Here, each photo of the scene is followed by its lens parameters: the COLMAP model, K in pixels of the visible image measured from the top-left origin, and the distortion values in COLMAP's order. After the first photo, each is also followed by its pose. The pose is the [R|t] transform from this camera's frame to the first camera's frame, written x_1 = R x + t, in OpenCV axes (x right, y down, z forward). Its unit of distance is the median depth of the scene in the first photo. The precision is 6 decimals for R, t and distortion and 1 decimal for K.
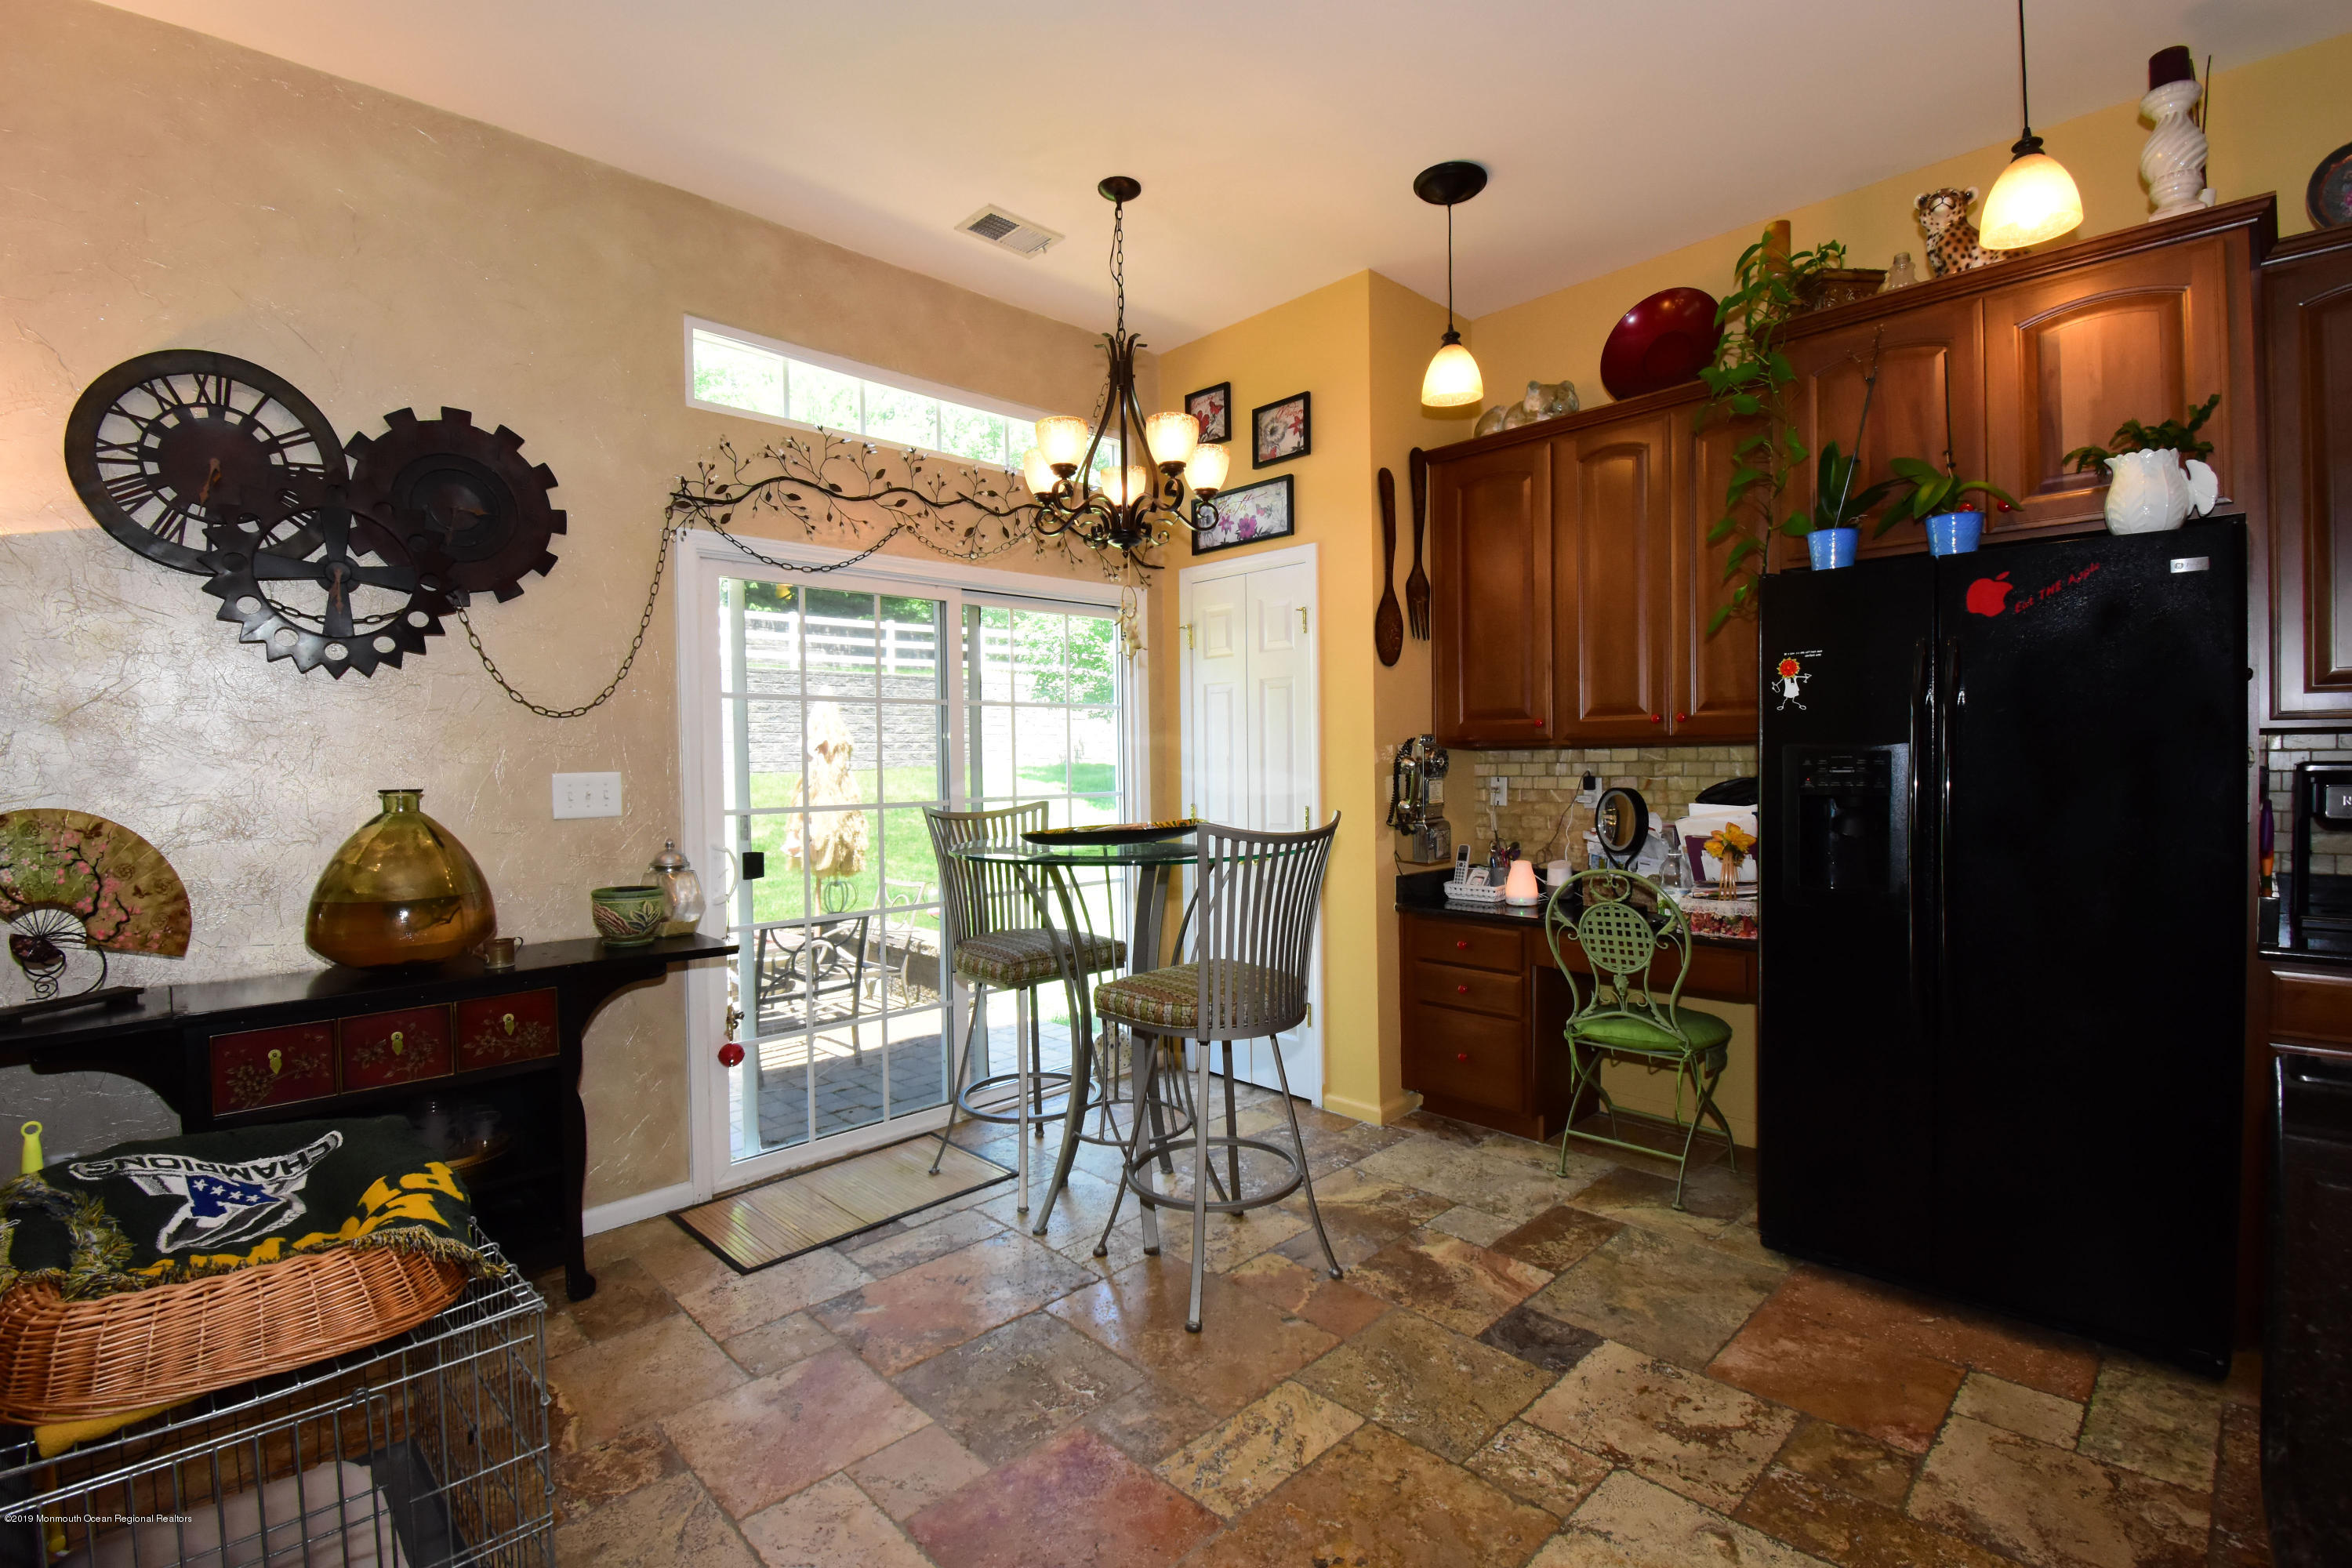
lens RADIAL K [[1040.7, 0, 1174.1], [0, 1040.7, 780.0], [0, 0, 1]] dist [0.013584, -0.023083]
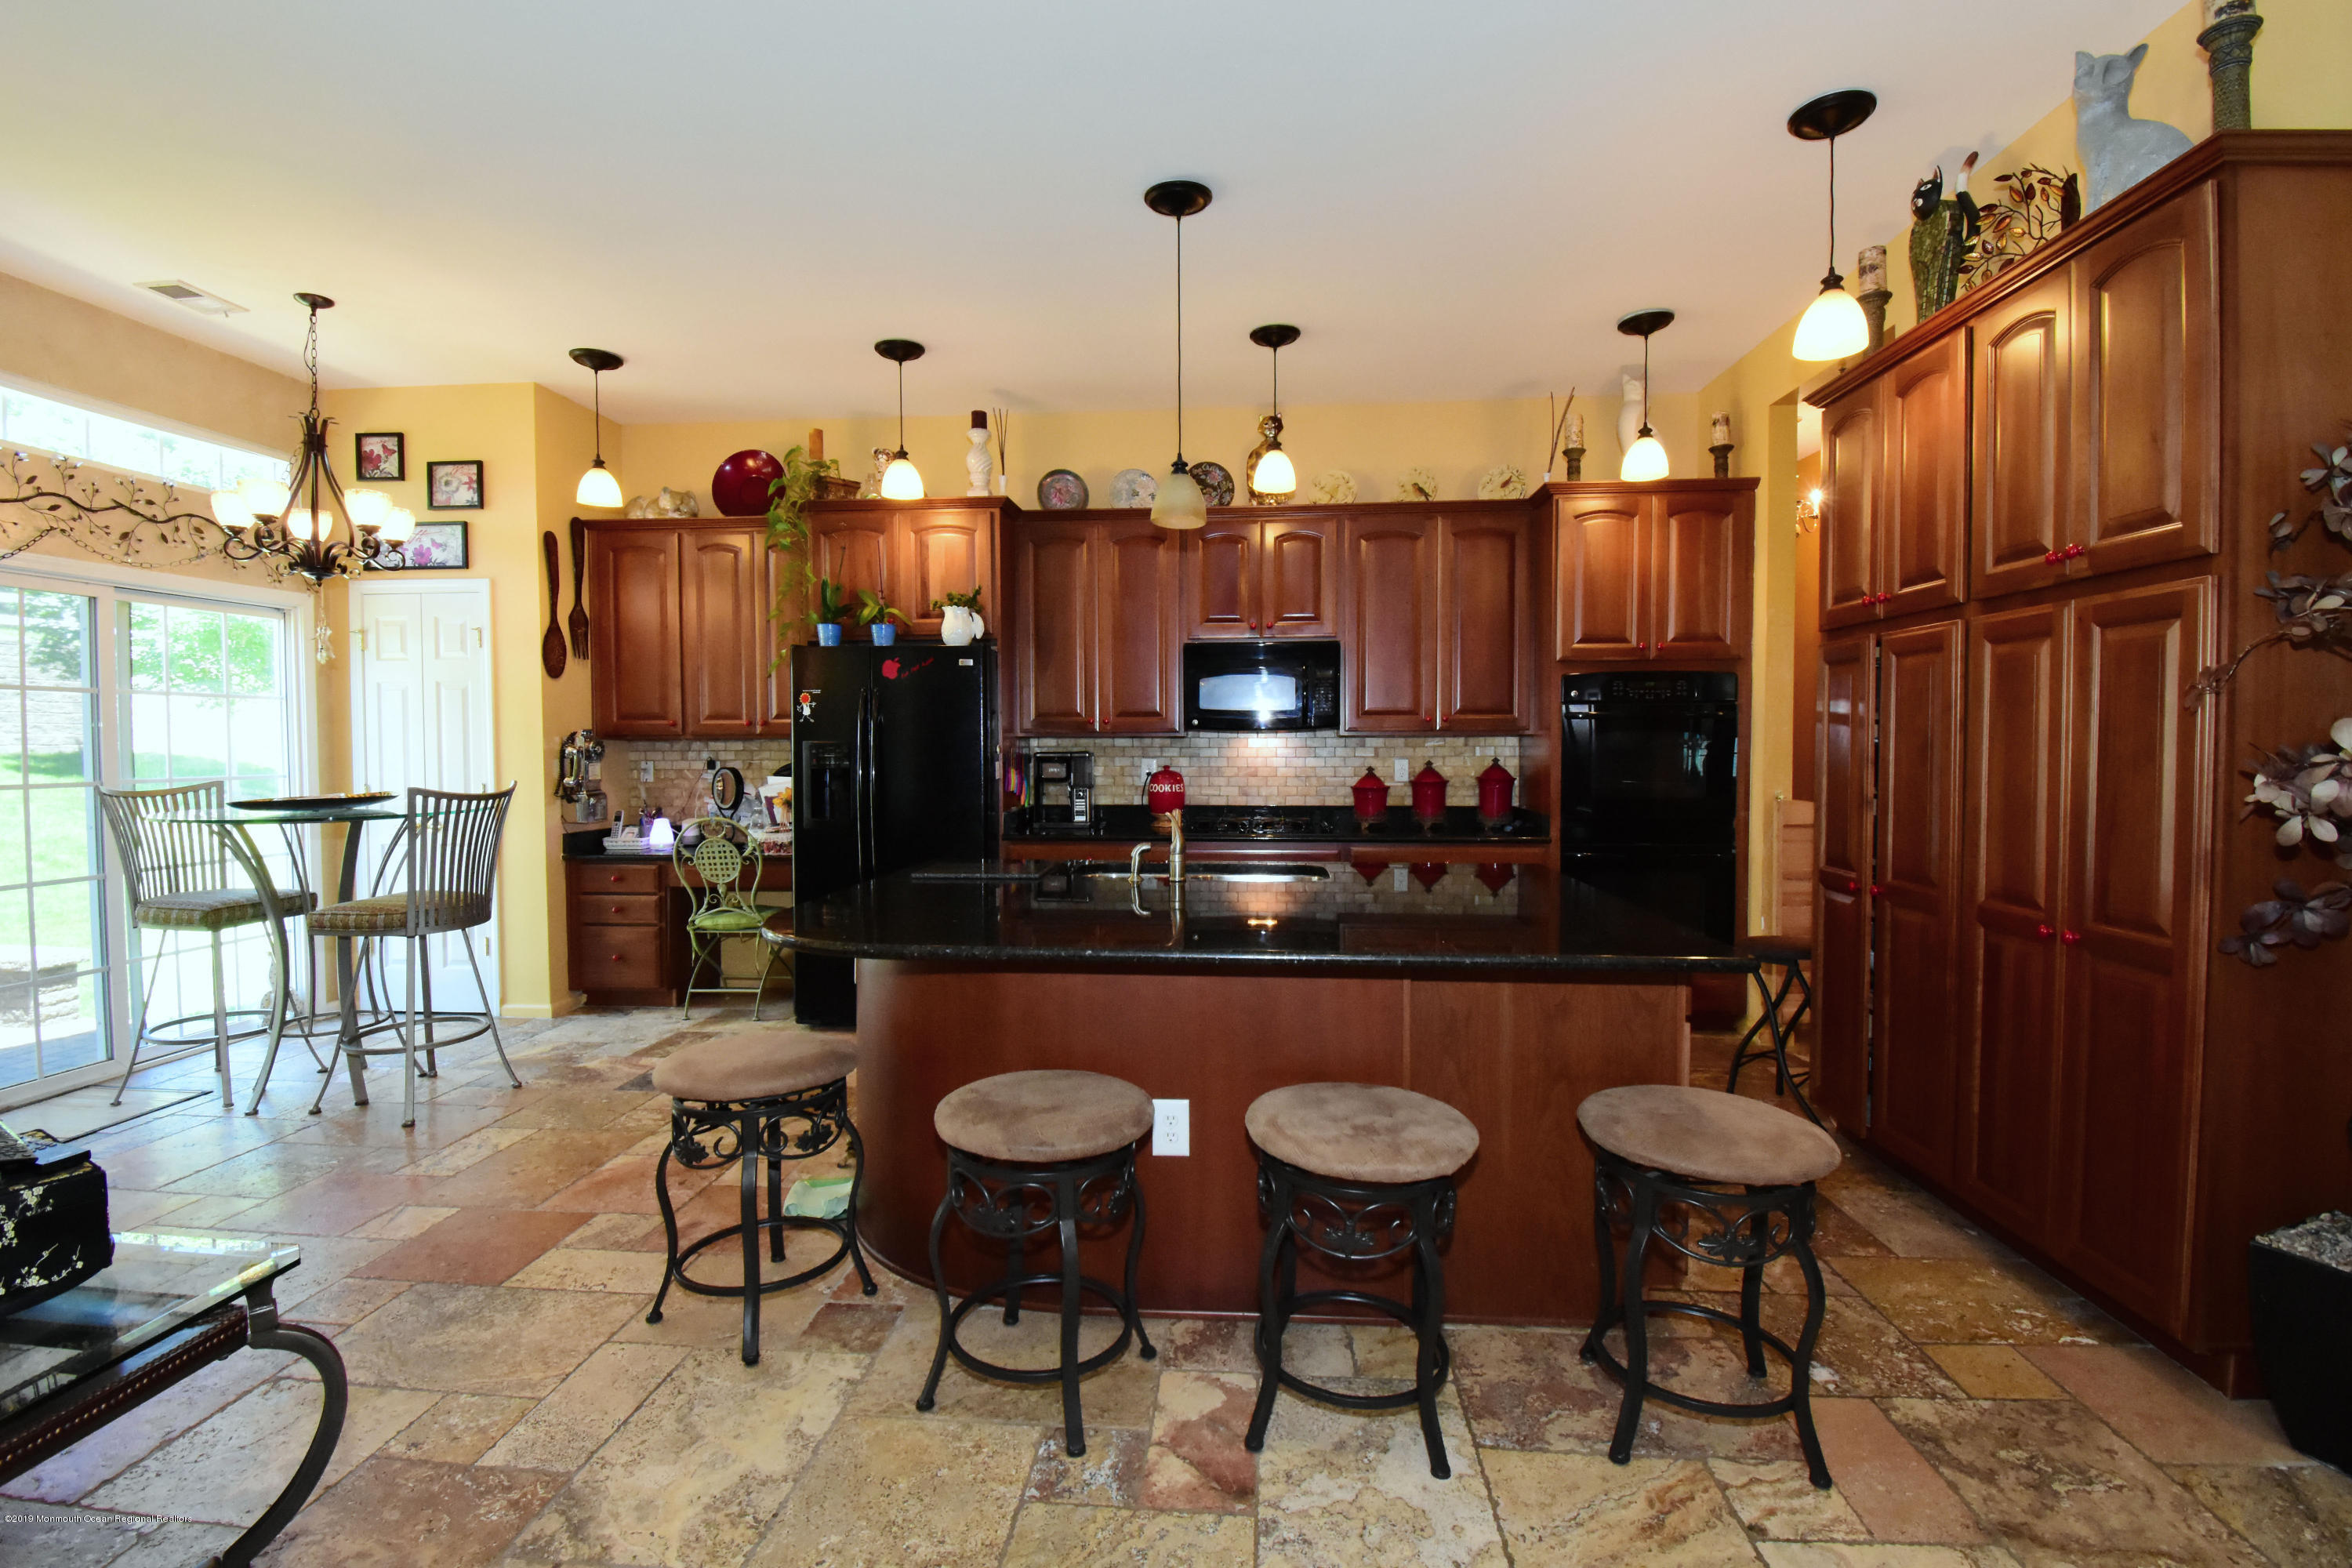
lens RADIAL K [[1040.7, 0, 1174.1], [0, 1040.7, 780.0], [0, 0, 1]] dist [0.013584, -0.023083]
pose [[0.744978, -0.010248, 0.667010, -0.107930], [0.004971, 0.999940, 0.009812, 0.014537], [-0.667070, -0.003994, 0.744984, -0.596535]]
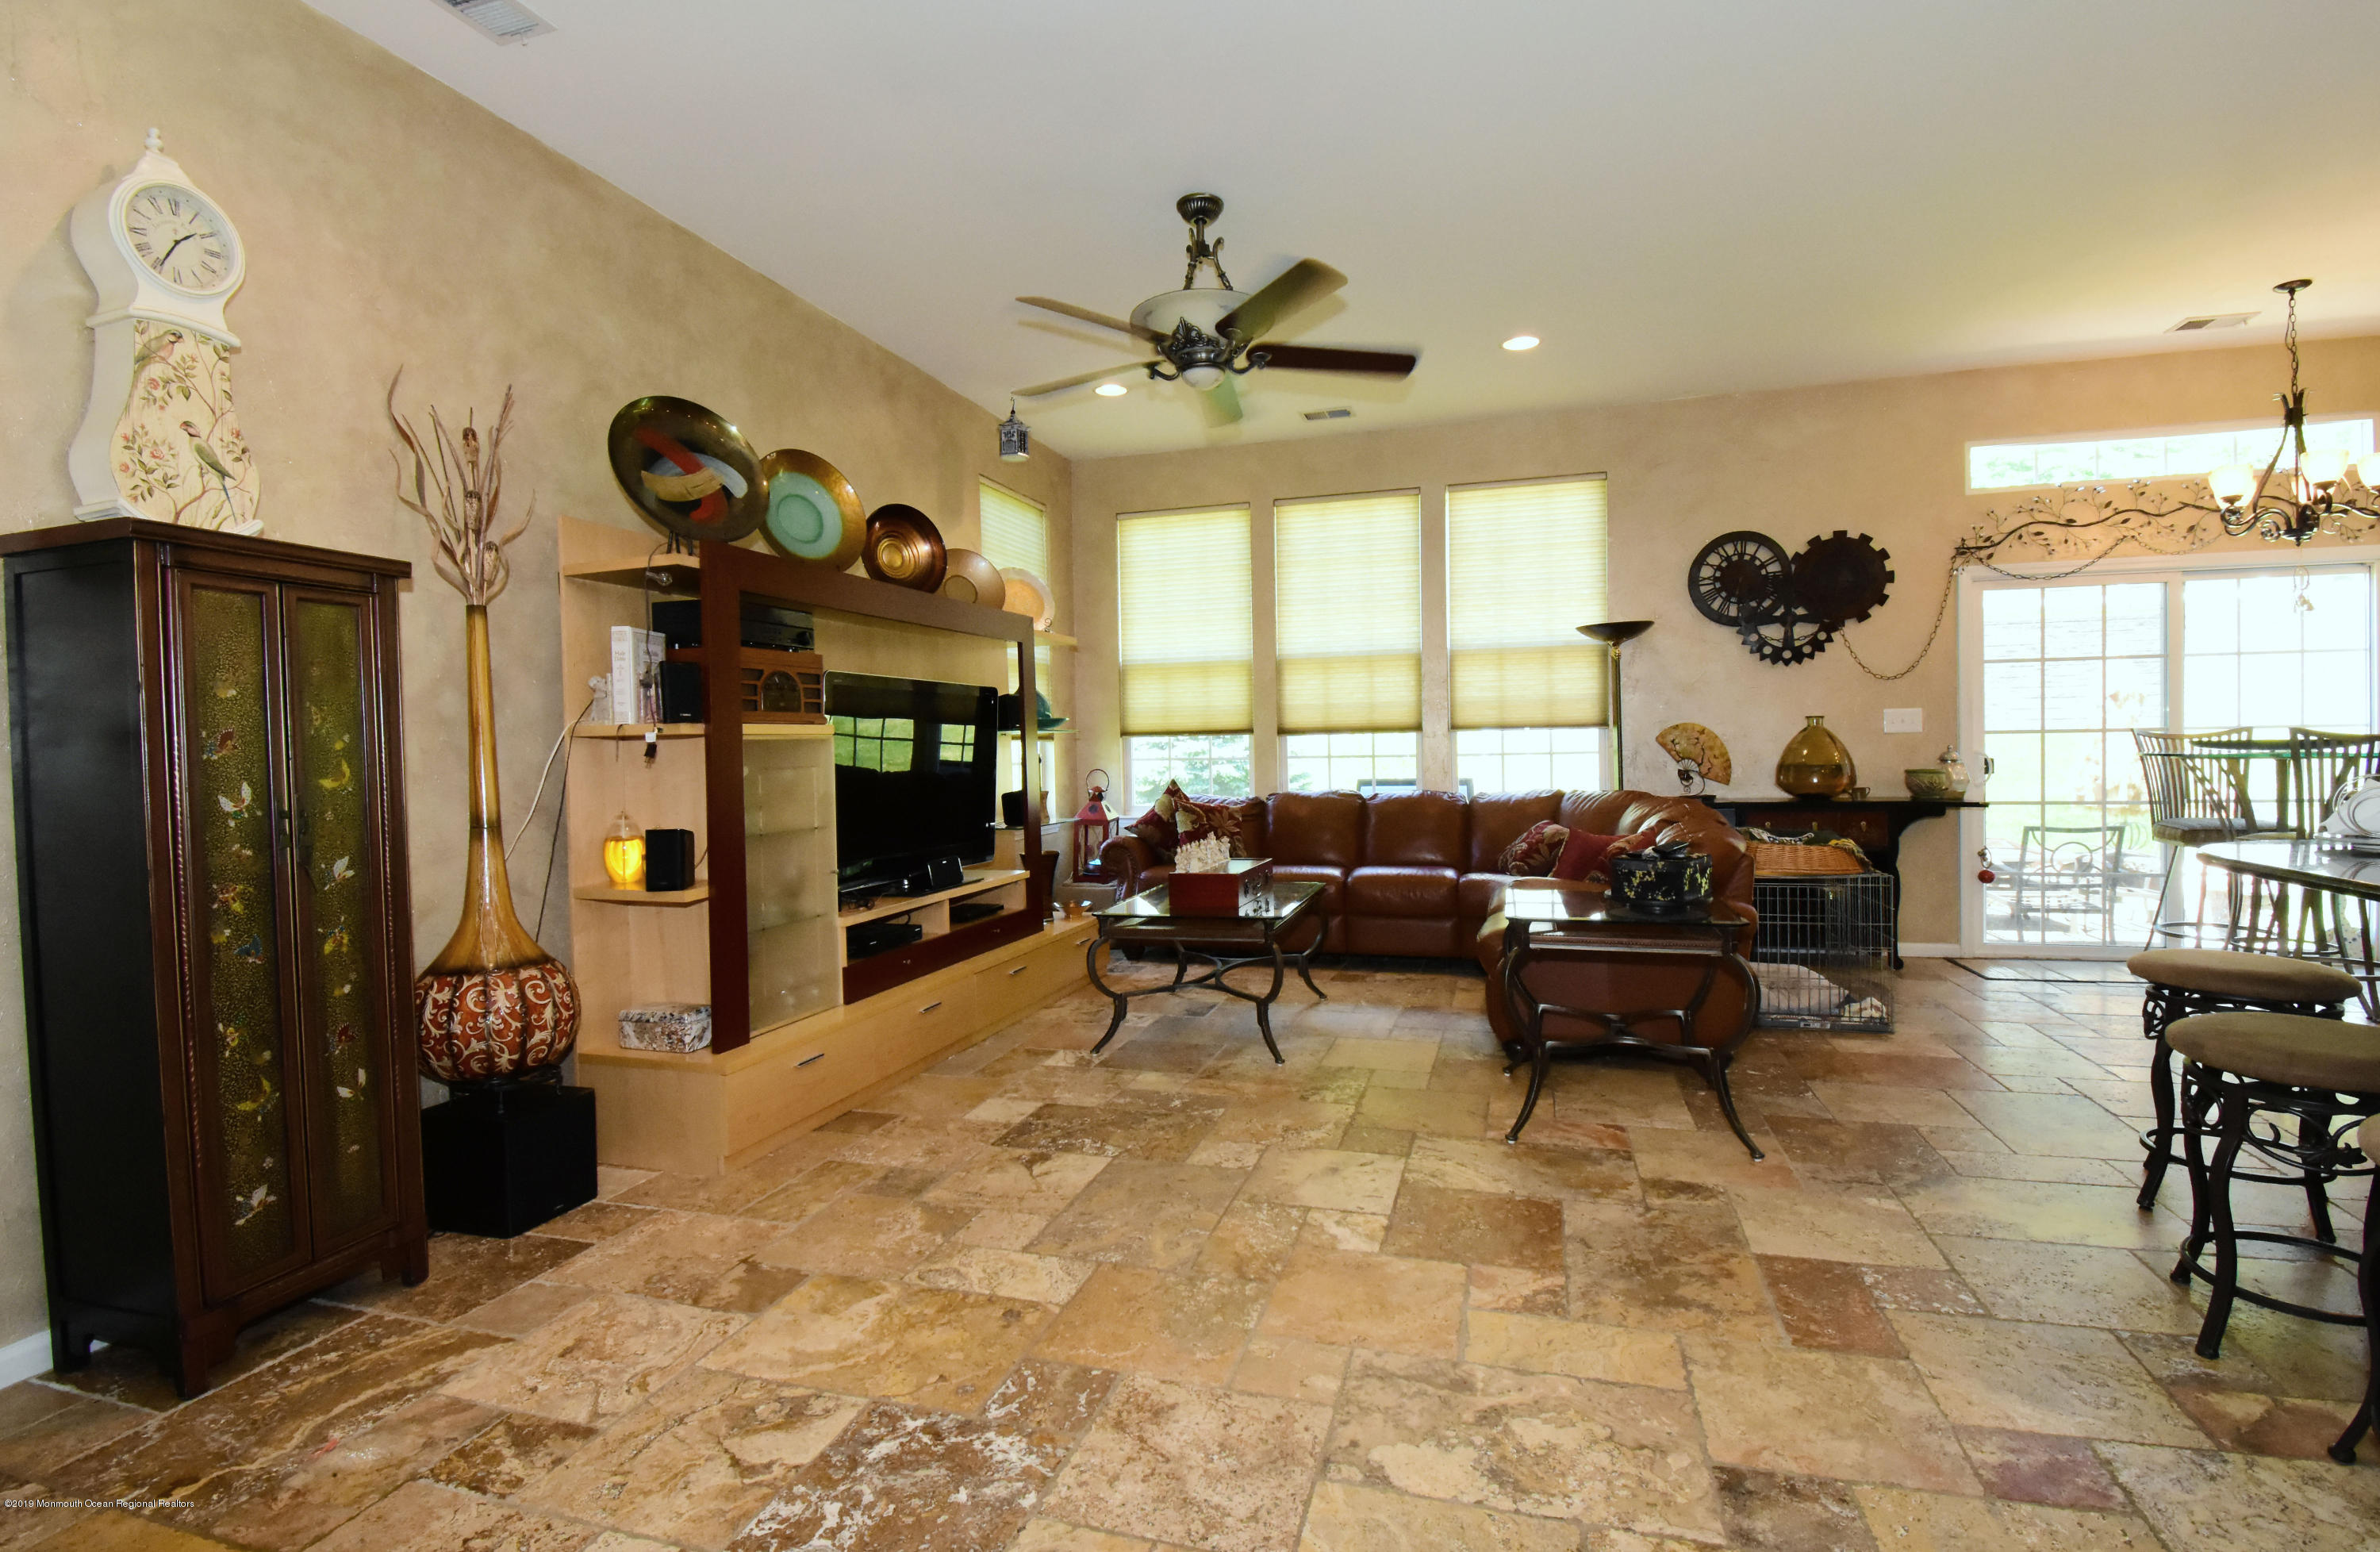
lens RADIAL K [[1079.4, 0, 1178.2], [0, 1079.4, 772.6], [0, 0, 1]] dist [0.000787, -0.020025]
pose [[0.476482, 0.026856, -0.878774, 0.436230], [-0.004796, 0.999598, 0.027947, 0.050838], [0.879171, -0.009101, 0.476419, -0.898888]]
